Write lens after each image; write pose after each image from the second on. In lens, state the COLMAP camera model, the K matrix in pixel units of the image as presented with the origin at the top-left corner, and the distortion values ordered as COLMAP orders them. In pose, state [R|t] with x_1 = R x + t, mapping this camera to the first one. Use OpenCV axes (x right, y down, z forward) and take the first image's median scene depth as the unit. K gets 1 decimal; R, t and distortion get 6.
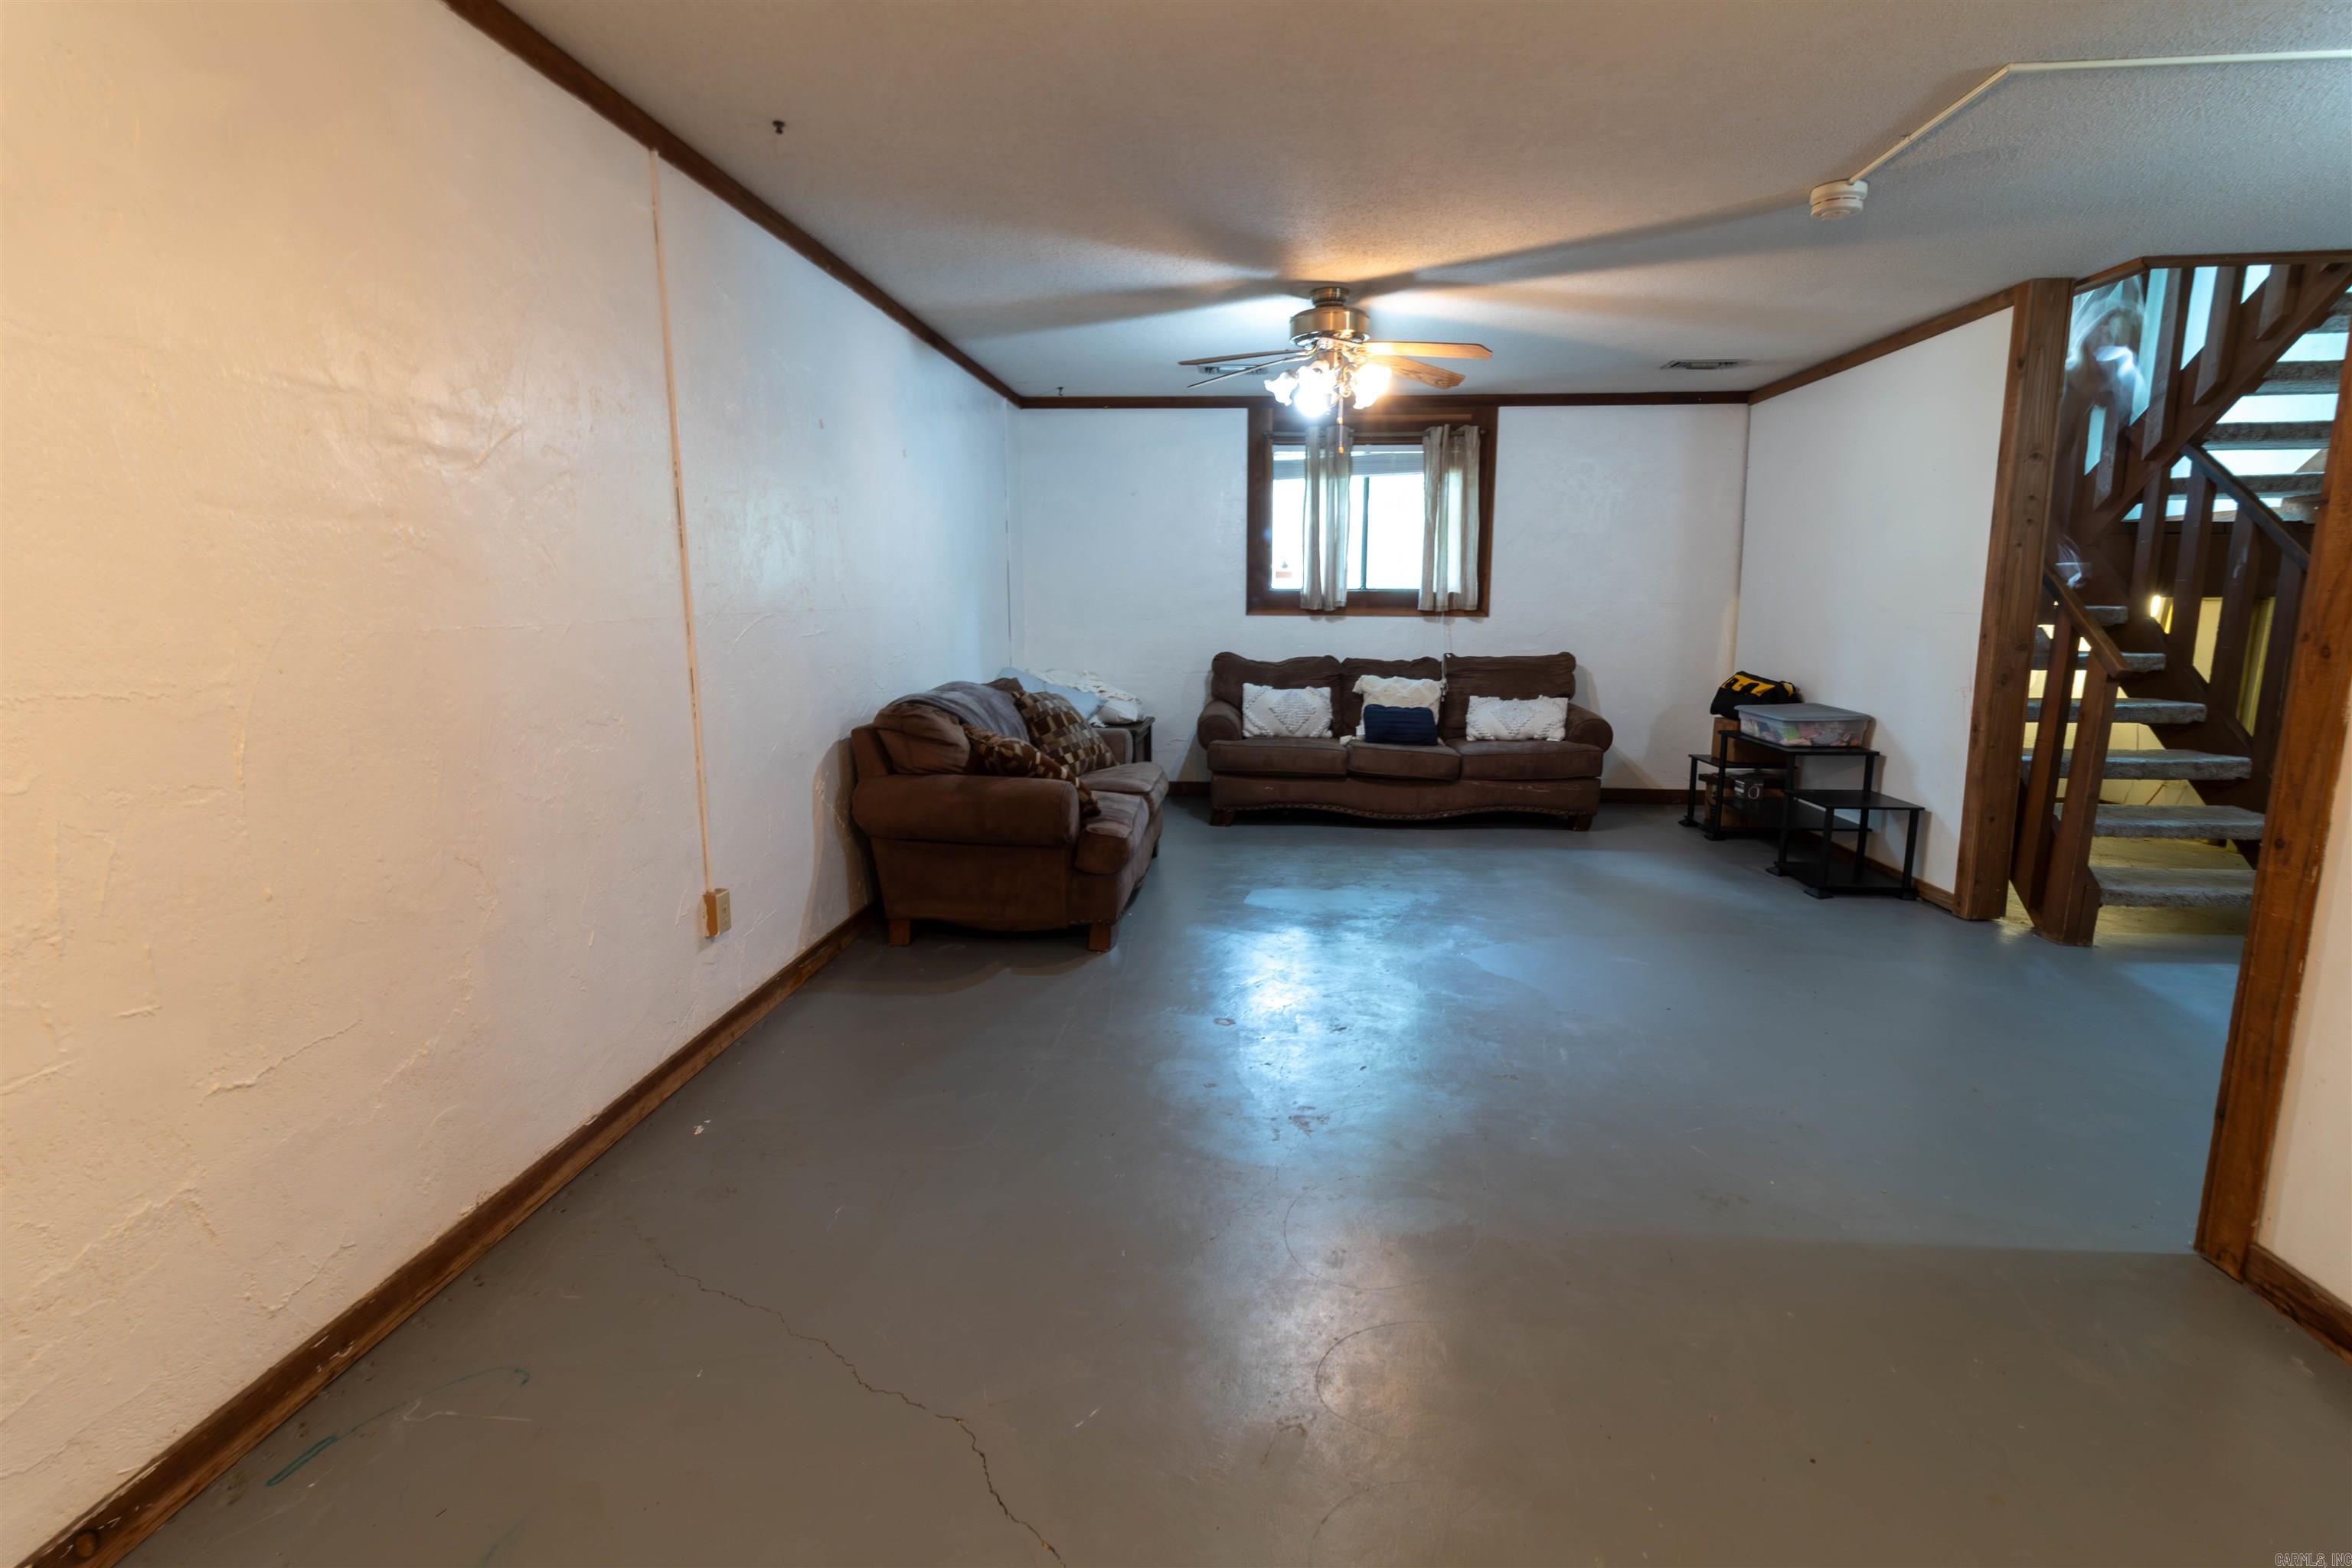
lens RADIAL K [[1103.6, 0, 1166.1], [0, 1103.6, 782.1], [0, 0, 1]] dist [0.004196, -0.000153]
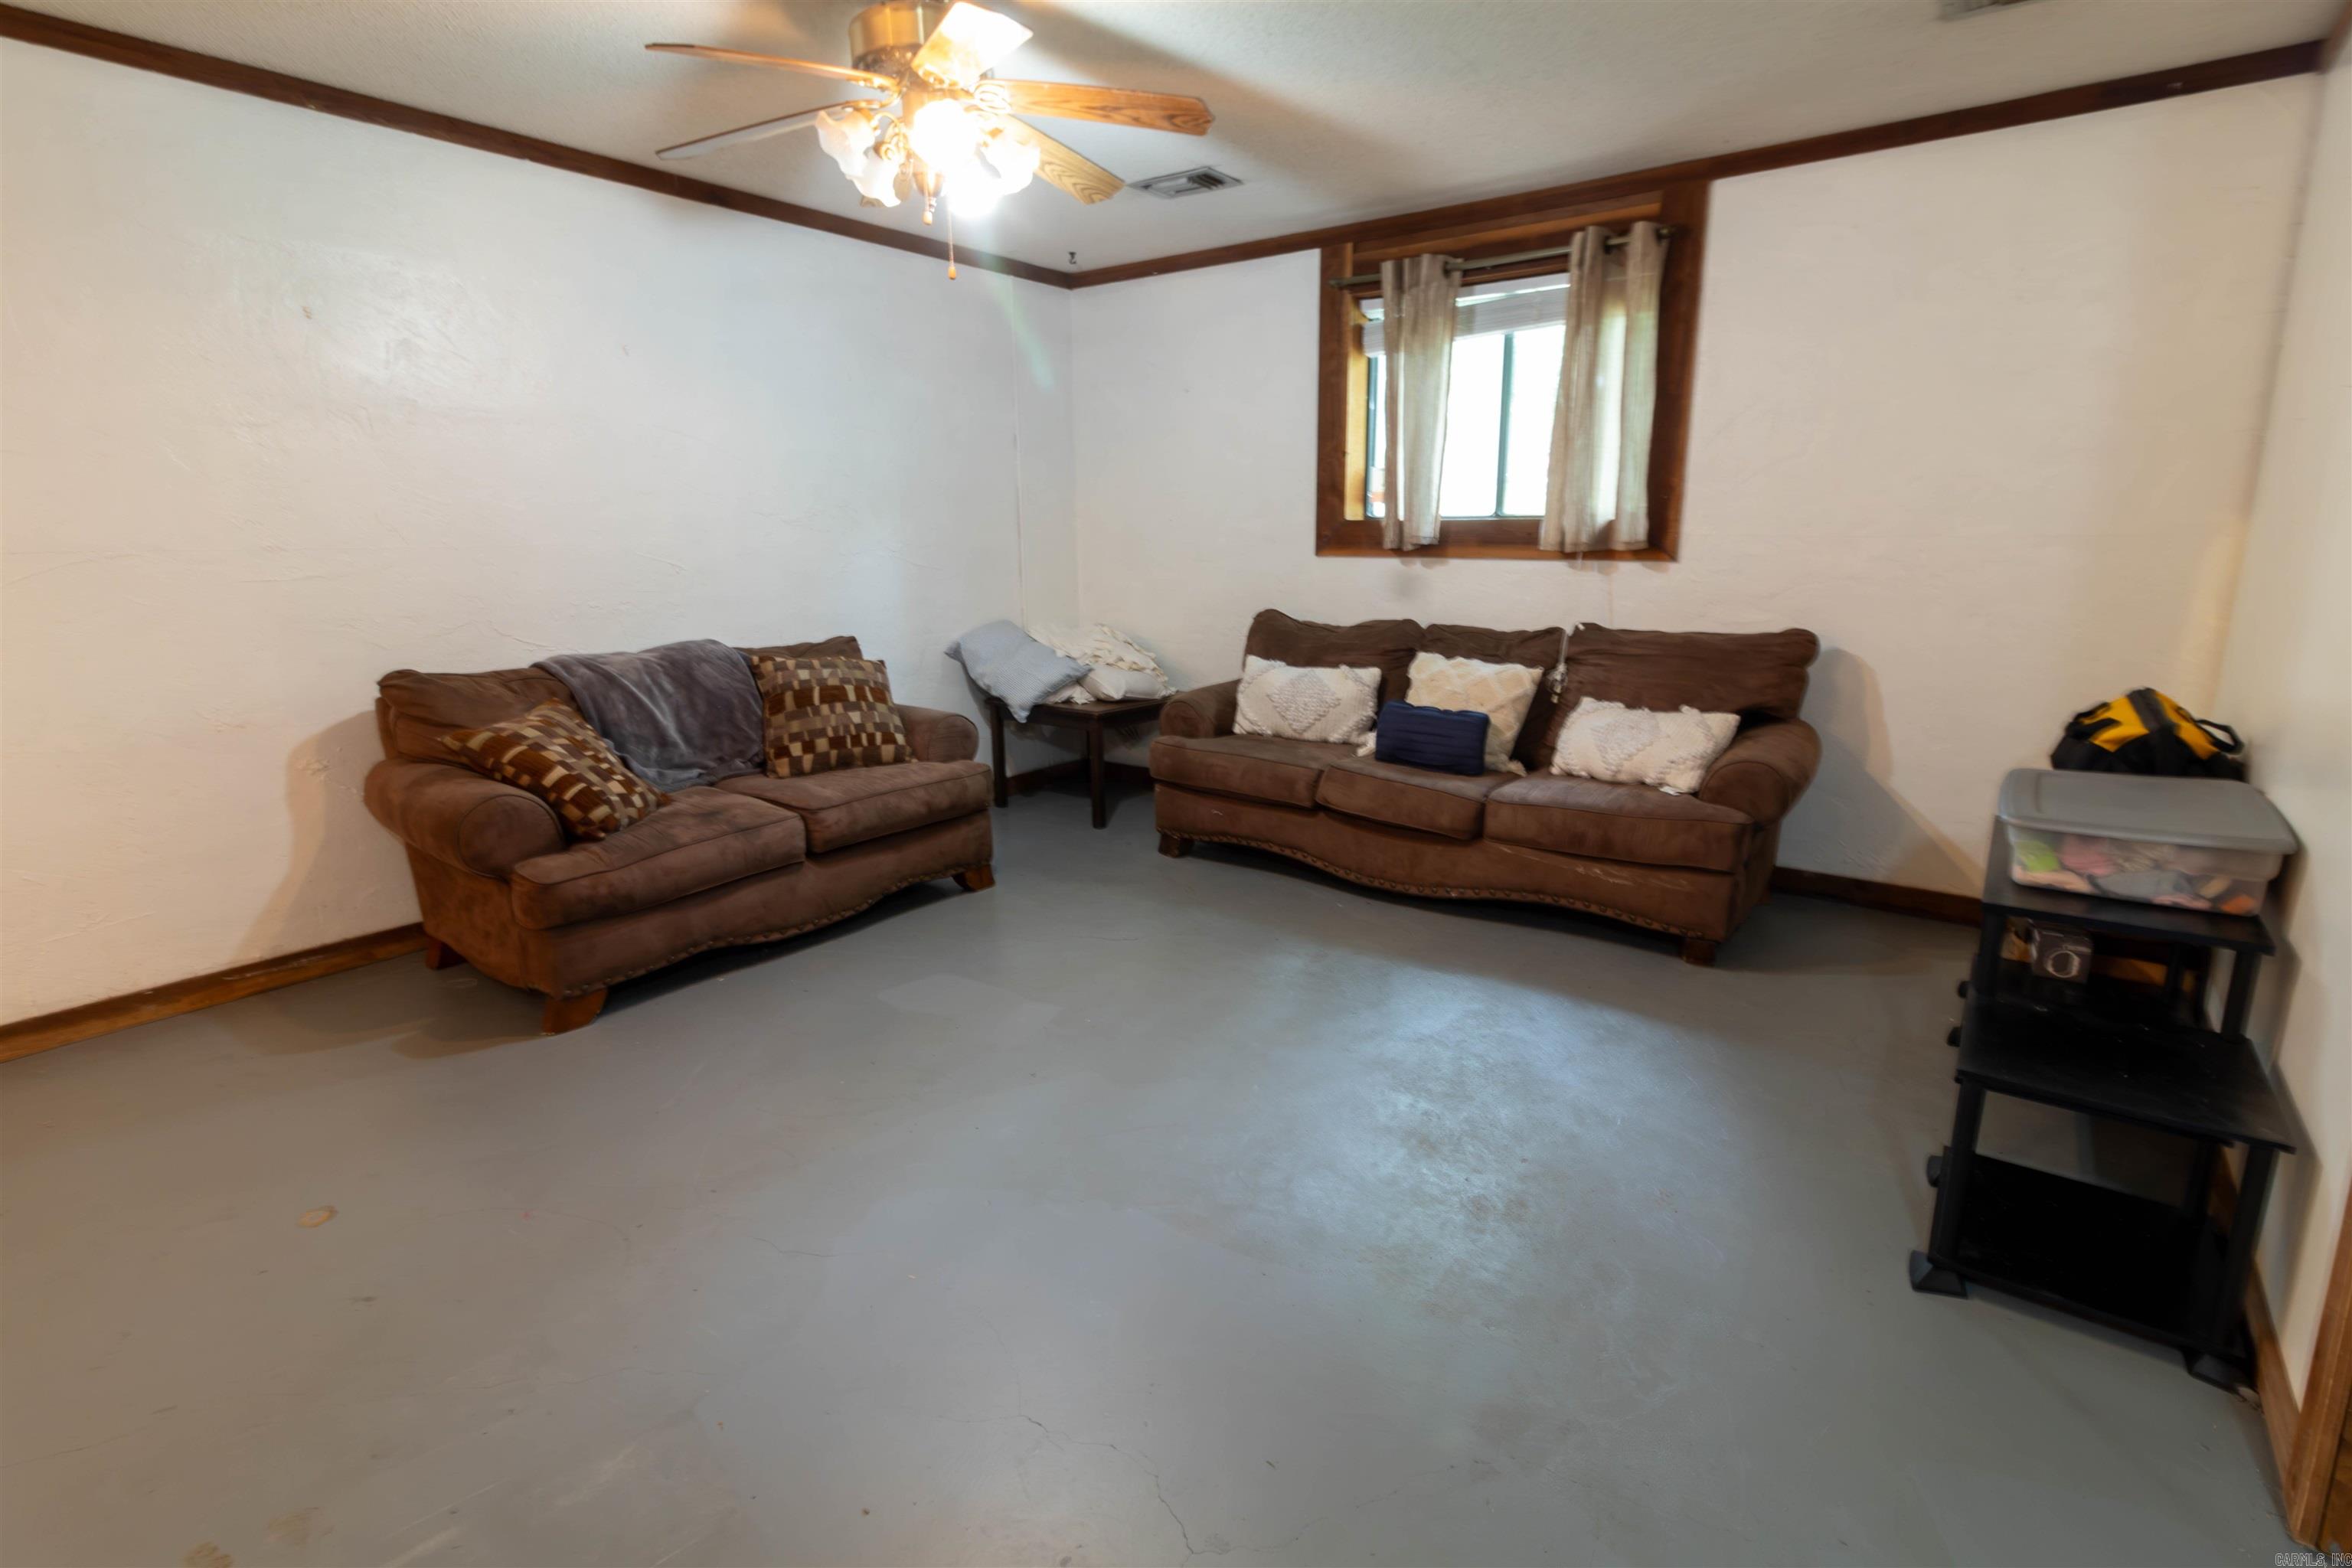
lens RADIAL K [[1103.6, 0, 1184.9], [0, 1103.6, 777.3], [0, 0, 1]] dist [0.004196, -0.000153]
pose [[0.854754, 0.107683, -0.507740, 0.395662], [-0.083109, 0.994015, 0.070906, -0.059670], [0.512337, -0.018409, 0.858587, 0.385804]]
